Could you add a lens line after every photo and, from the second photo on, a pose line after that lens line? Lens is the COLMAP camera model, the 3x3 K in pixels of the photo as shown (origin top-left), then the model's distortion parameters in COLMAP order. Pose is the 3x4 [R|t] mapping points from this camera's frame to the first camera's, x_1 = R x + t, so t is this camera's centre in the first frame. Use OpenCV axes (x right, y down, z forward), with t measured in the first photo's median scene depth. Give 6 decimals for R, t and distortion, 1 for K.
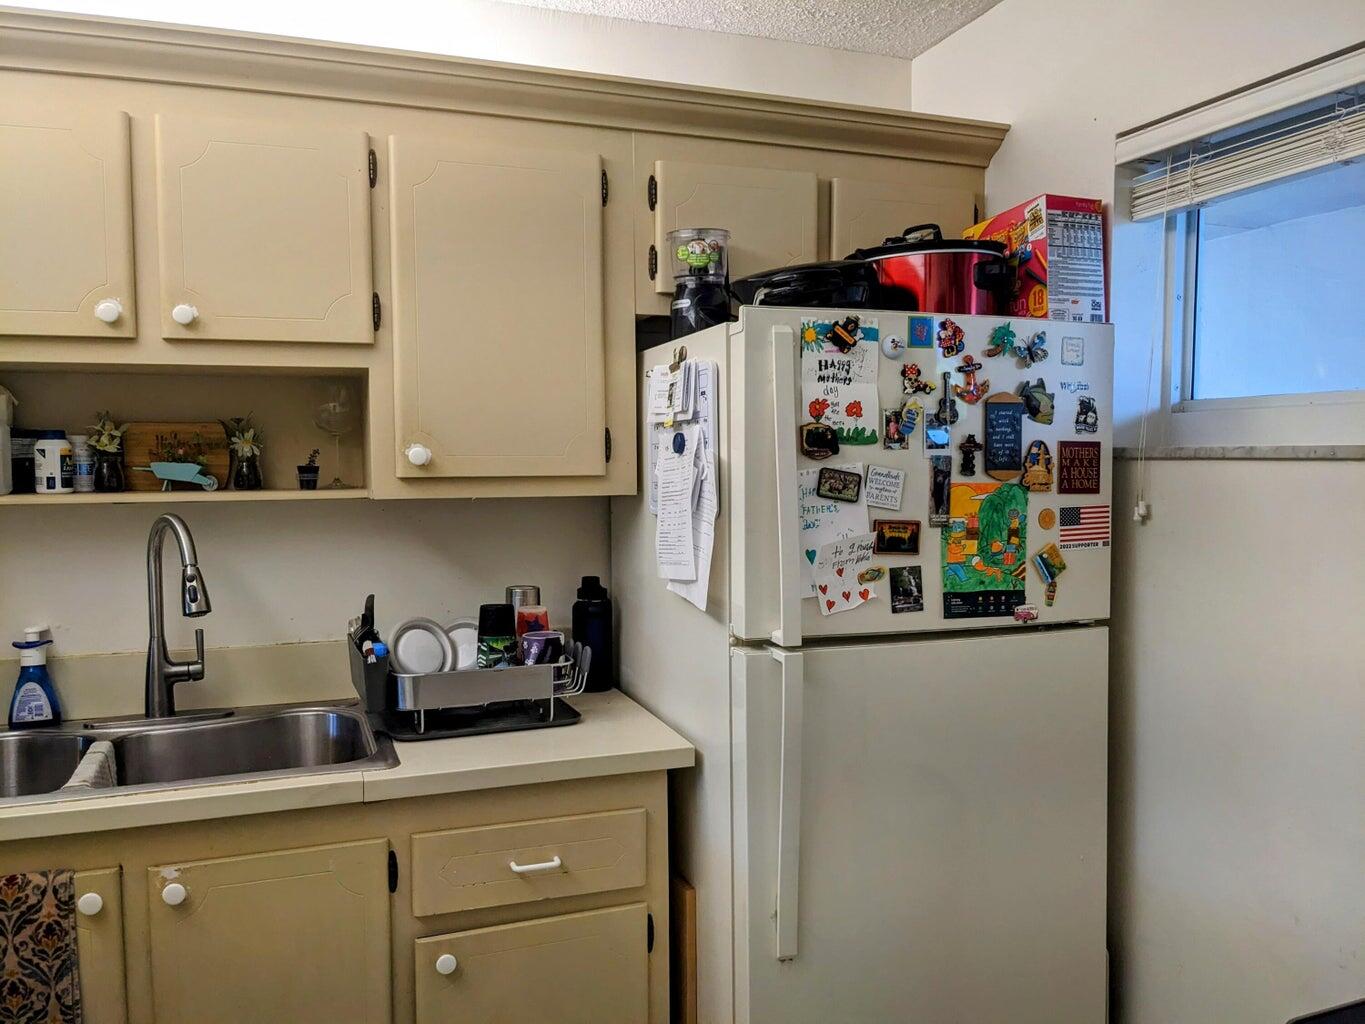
lens RADIAL K [[1078.5, 0, 680.4], [0, 1078.5, 516.1], [0, 0, 1]] dist [0.058022, -0.091939]
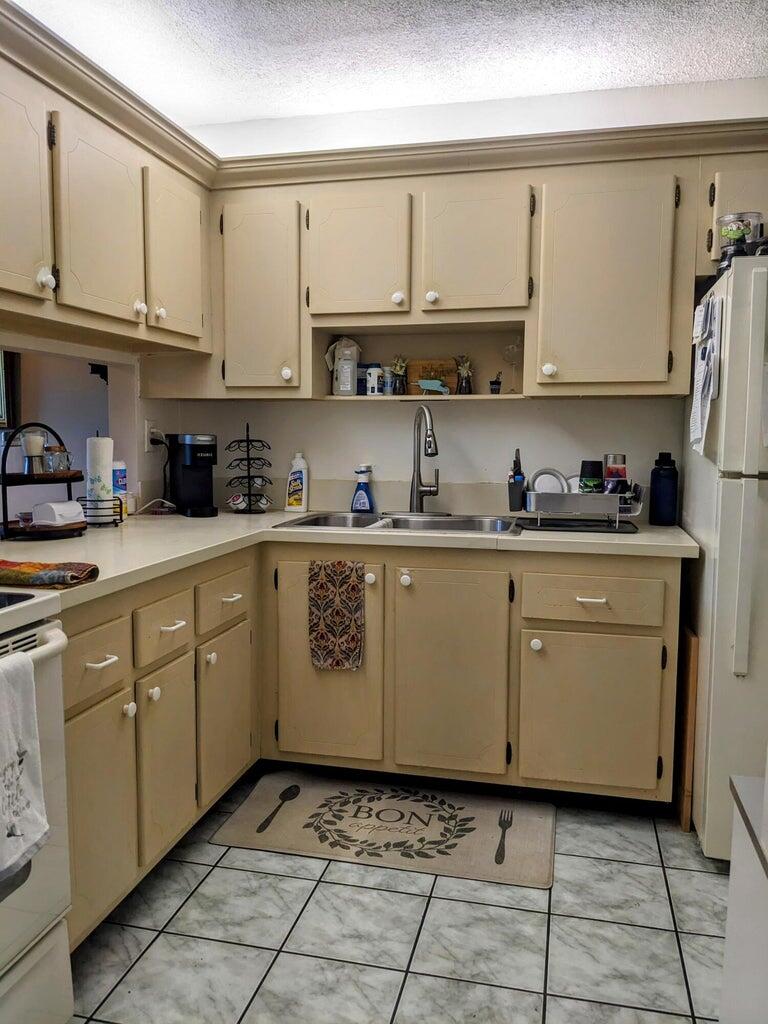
lens RADIAL K [[819.5, 0, 378.5], [0, 819.5, 515.9], [0, 0, 1]] dist [0.050310, -0.108754]
pose [[0.833446, 0.062433, -0.549062, 0.269227], [-0.041958, 0.997879, 0.049778, 0.124260], [0.551005, -0.018450, 0.834298, -0.253171]]
